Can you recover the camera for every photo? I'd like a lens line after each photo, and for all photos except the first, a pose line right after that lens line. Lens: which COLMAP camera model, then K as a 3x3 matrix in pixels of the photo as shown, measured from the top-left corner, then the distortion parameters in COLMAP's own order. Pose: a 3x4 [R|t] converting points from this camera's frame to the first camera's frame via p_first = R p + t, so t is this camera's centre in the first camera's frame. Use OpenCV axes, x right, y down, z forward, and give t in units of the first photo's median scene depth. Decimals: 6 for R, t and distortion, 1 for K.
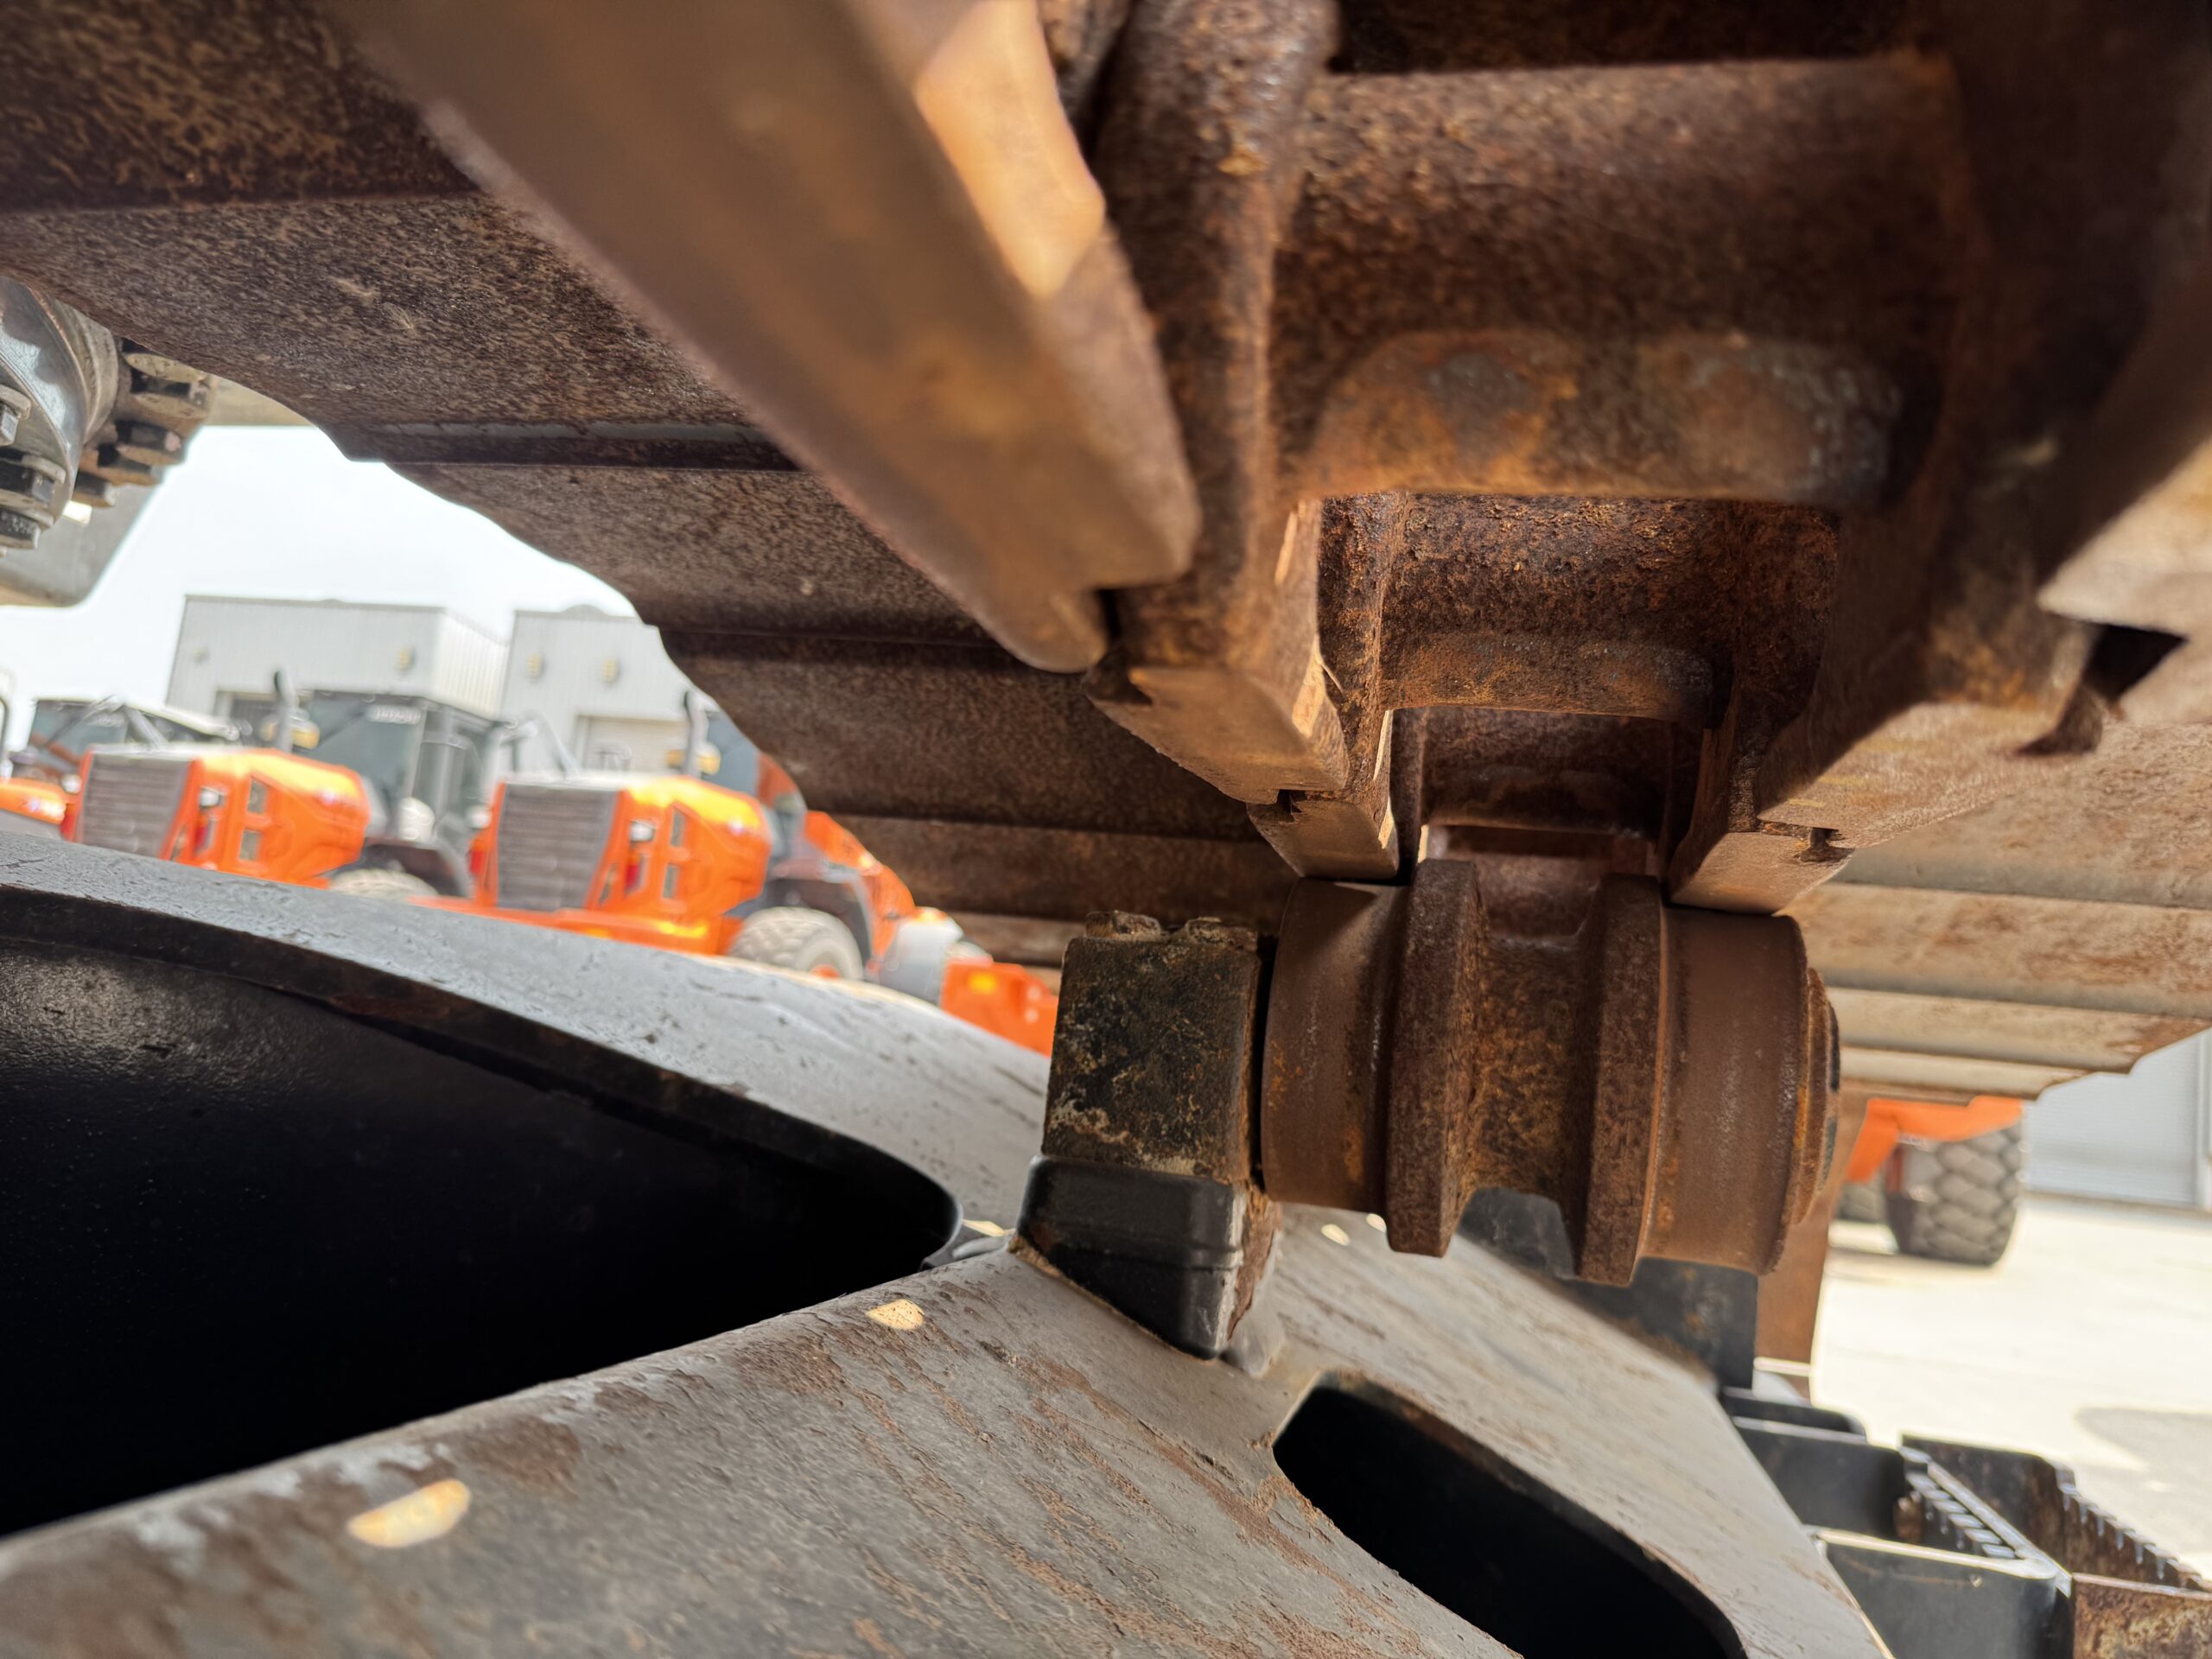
lens RADIAL K [[1605.8, 0, 1106.0], [0, 1605.8, 829.5], [0, 0, 1]] dist [0.079506, -0.112414]
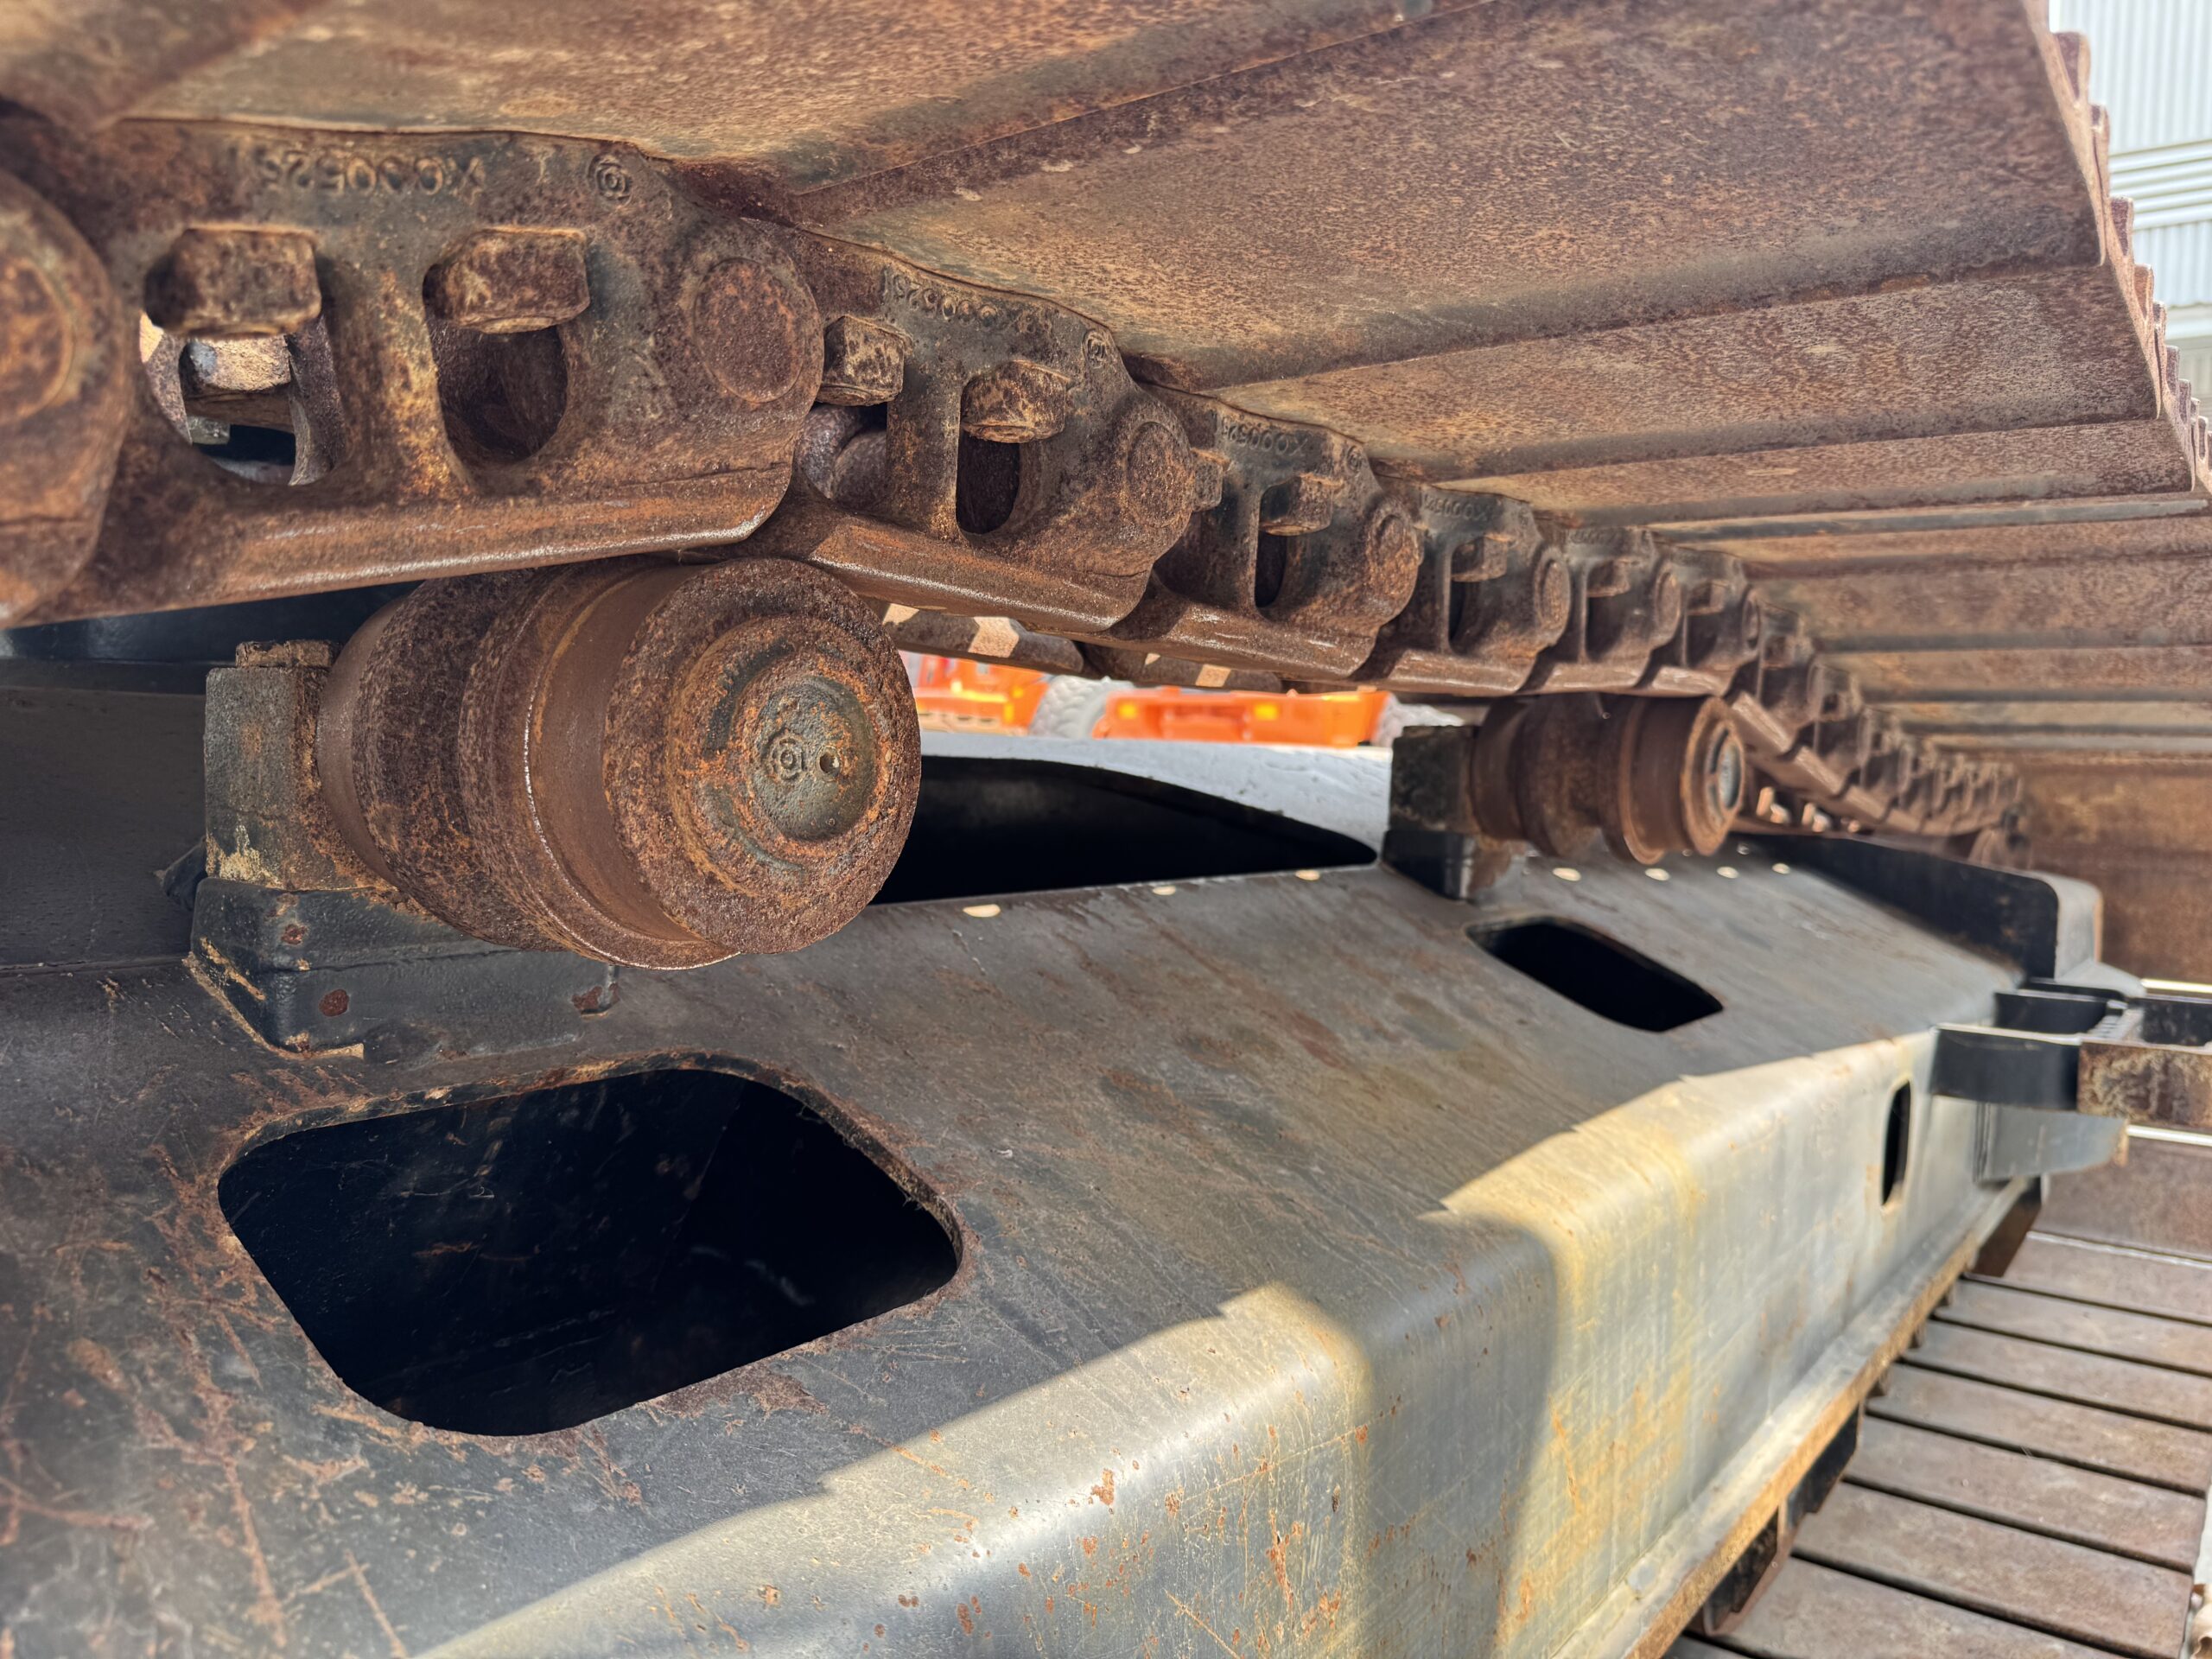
lens RADIAL K [[1605.8, 0, 1106.0], [0, 1605.8, 829.5], [0, 0, 1]] dist [0.079506, -0.112414]
pose [[0.912561, -0.069380, -0.403013, 0.527516], [0.130255, 0.983489, 0.125631, -0.148623], [0.387642, -0.167140, 0.906531, -1.316379]]
